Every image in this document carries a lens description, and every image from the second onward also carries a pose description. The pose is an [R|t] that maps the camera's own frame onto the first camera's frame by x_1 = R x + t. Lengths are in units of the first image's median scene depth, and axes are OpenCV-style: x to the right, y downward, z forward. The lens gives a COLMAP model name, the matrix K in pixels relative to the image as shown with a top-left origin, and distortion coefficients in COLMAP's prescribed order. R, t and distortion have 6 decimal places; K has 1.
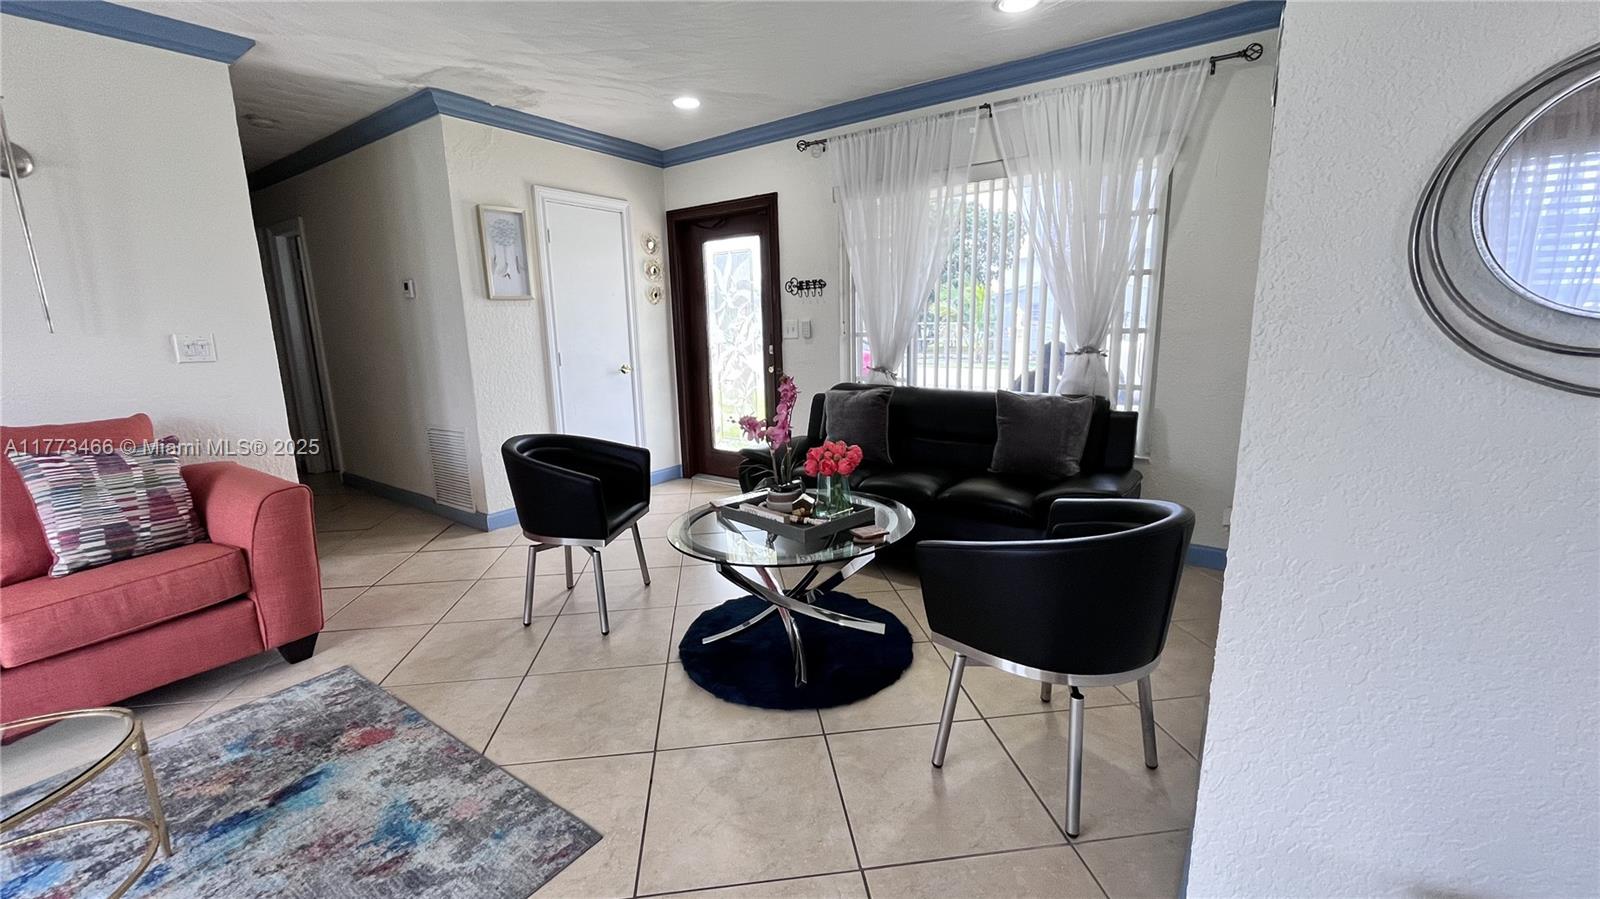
lens RADIAL K [[650.1, 0, 800.0], [0, 650.1, 449.5], [0, 0, 1]] dist [-0.003161, -0.000188]
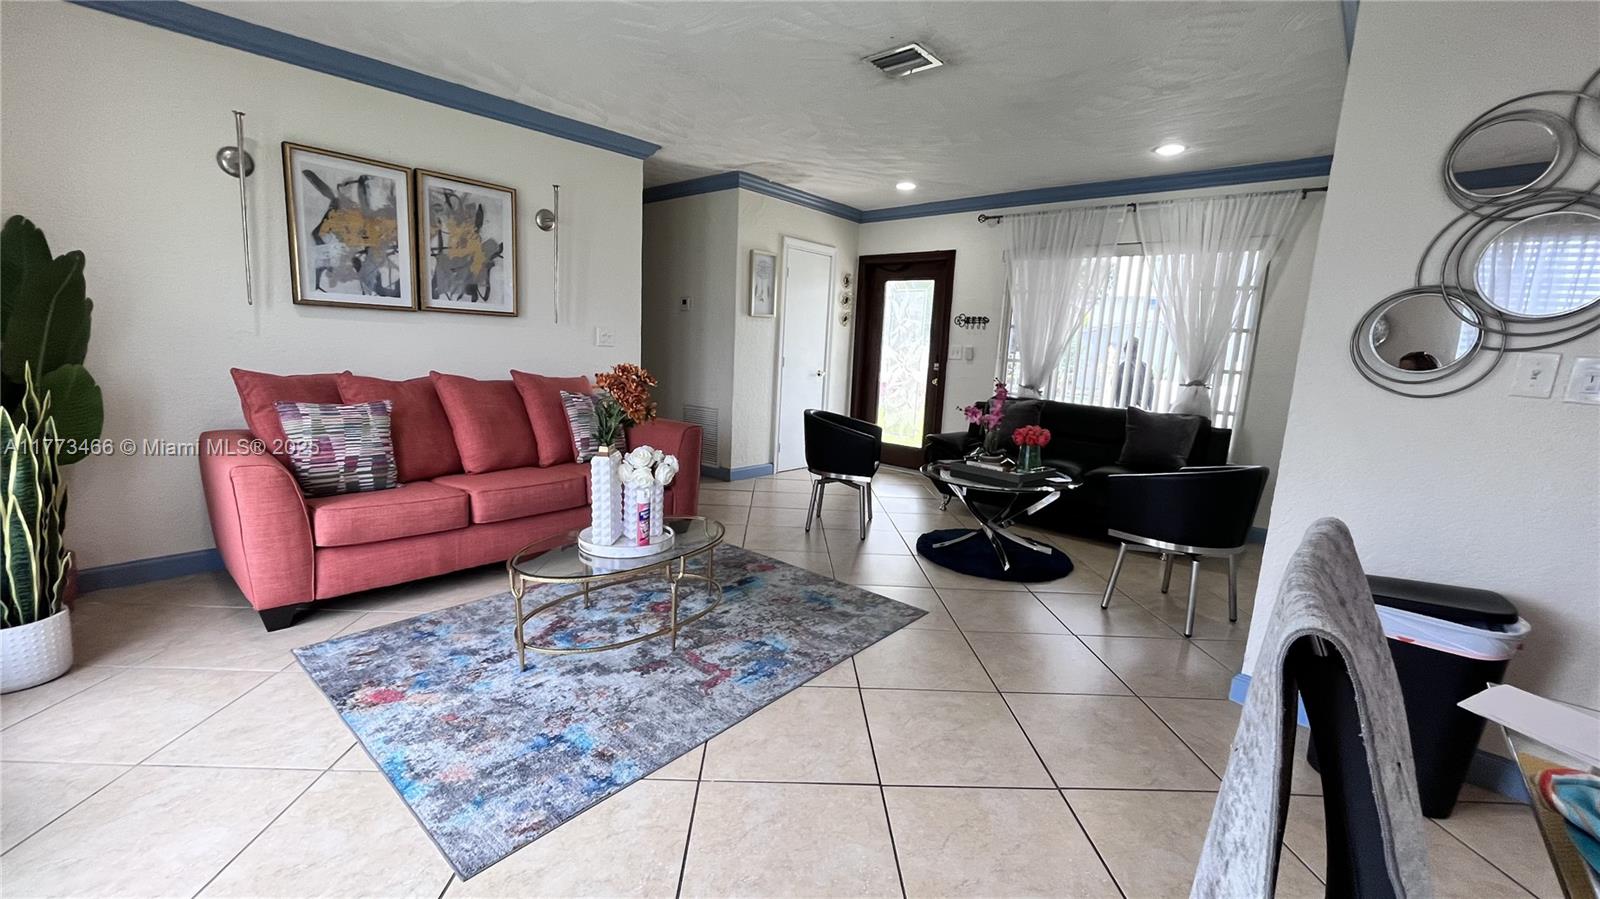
lens RADIAL K [[651.0, 0, 800.0], [0, 651.0, 449.5], [0, 0, 1]] dist [-0.000234, -0.000231]
pose [[0.992517, 0.085636, -0.087044, -0.245884], [-0.088142, 0.995785, -0.025349, 0.091047], [0.084506, 0.032832, 0.995882, -0.420541]]
